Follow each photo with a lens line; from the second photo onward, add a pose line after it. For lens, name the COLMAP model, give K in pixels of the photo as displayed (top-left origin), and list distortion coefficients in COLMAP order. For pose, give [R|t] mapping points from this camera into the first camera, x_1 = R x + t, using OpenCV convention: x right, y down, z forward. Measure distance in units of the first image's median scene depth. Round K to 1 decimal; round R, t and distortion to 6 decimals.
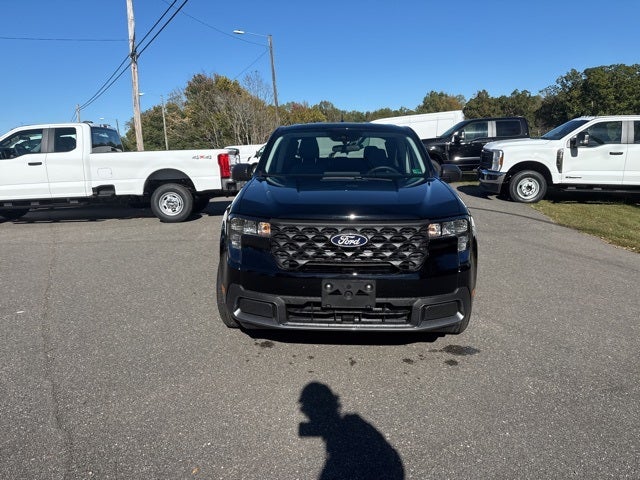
lens RADIAL K [[448.0, 0, 324.5], [0, 448.0, 236.1], [0, 0, 1]] dist [0.049943, -0.069261]
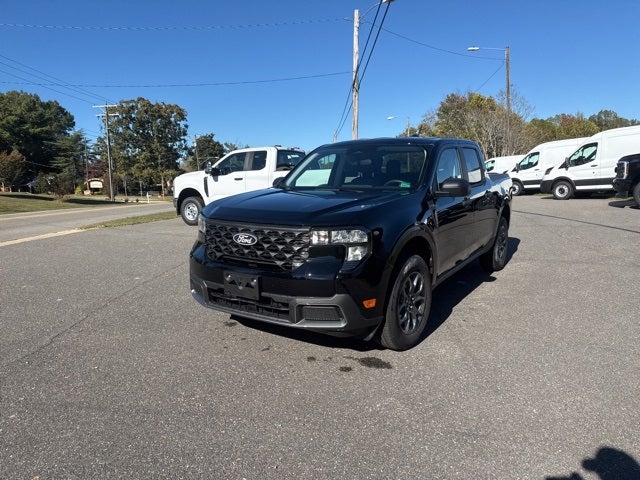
lens RADIAL K [[448.0, 0, 326.0], [0, 448.0, 244.7], [0, 0, 1]] dist [0.049943, -0.069261]
pose [[0.852768, 0.082549, -0.515726, 0.240843], [-0.093709, 0.995590, 0.004407, -0.000478], [0.513815, 0.044570, 0.856742, 0.029425]]
